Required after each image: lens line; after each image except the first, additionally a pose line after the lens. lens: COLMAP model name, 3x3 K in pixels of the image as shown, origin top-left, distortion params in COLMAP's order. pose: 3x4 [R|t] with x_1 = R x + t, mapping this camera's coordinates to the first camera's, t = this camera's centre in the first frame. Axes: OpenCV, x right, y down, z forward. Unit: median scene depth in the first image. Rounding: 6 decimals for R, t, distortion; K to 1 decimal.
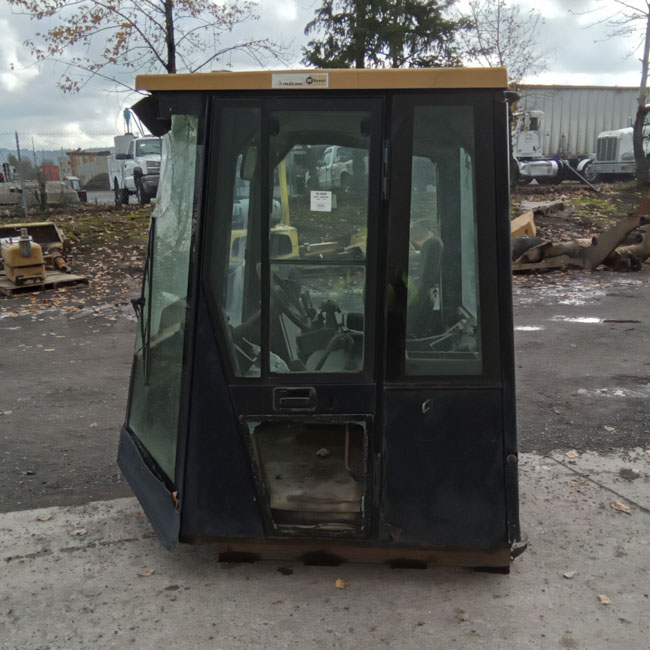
lens RADIAL K [[649.9, 0, 325.0], [0, 649.9, 325.0], [0, 0, 1]] dist [-0.000706, 0.004859]
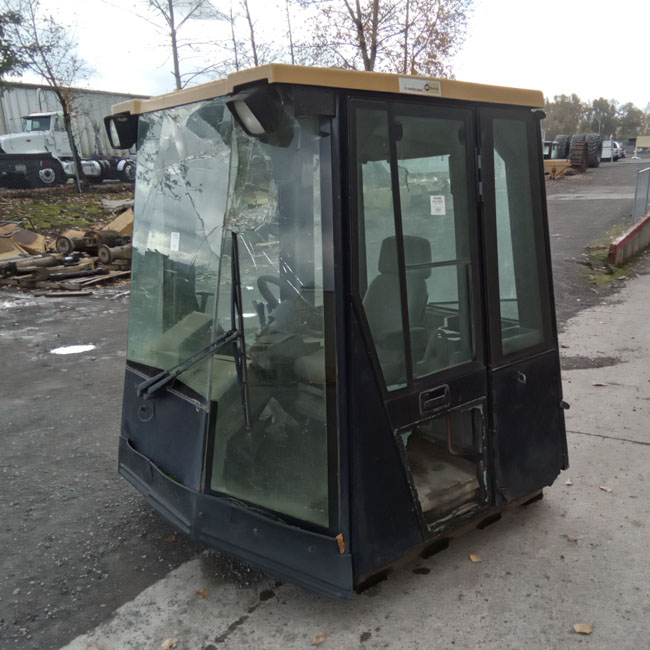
lens RADIAL K [[620.5, 0, 286.7], [0, 620.5, 318.9], [0, 0, 1]] dist [0.009542, -0.009081]
pose [[0.758291, -0.152573, 0.633811, -0.811062], [0.150905, 0.986902, 0.057027, -0.100456], [-0.634210, 0.052402, 0.771383, 0.382851]]
